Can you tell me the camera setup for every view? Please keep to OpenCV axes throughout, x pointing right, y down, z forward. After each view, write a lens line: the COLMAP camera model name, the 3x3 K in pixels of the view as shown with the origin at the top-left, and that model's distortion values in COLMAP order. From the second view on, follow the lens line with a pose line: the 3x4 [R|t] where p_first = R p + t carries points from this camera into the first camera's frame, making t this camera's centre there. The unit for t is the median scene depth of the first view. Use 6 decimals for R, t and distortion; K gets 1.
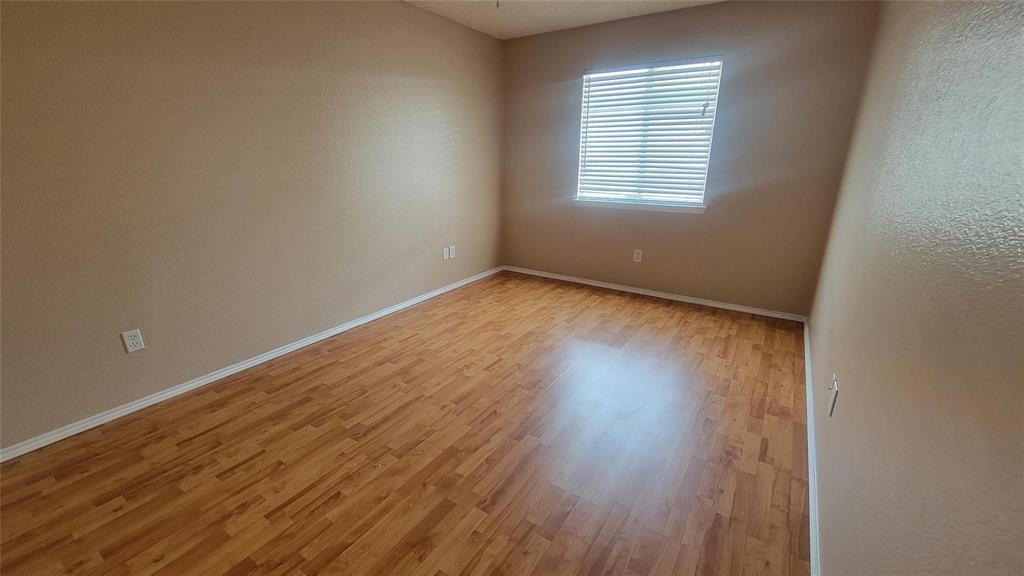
lens RADIAL K [[421.3, 0, 508.2], [0, 421.3, 289.0], [0, 0, 1]] dist [-0.000163, 0.000669]
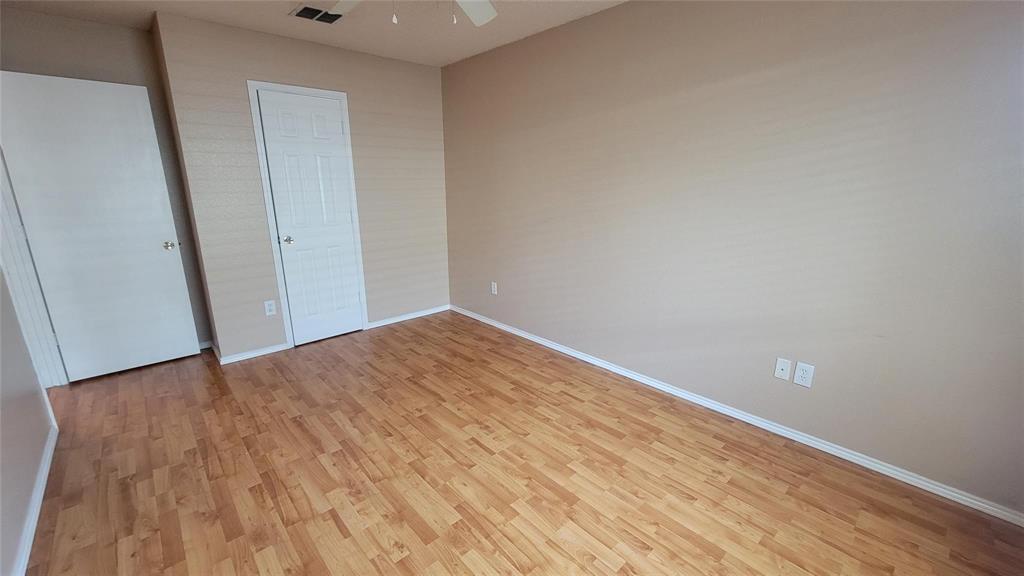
lens RADIAL K [[421.3, 0, 508.2], [0, 421.3, 289.0], [0, 0, 1]] dist [-0.000163, 0.000669]
pose [[-0.248992, 0.244389, -0.937164, 0.629135], [-0.286767, 0.905647, 0.312360, -0.359459], [0.925077, 0.346523, -0.155416, 1.040732]]
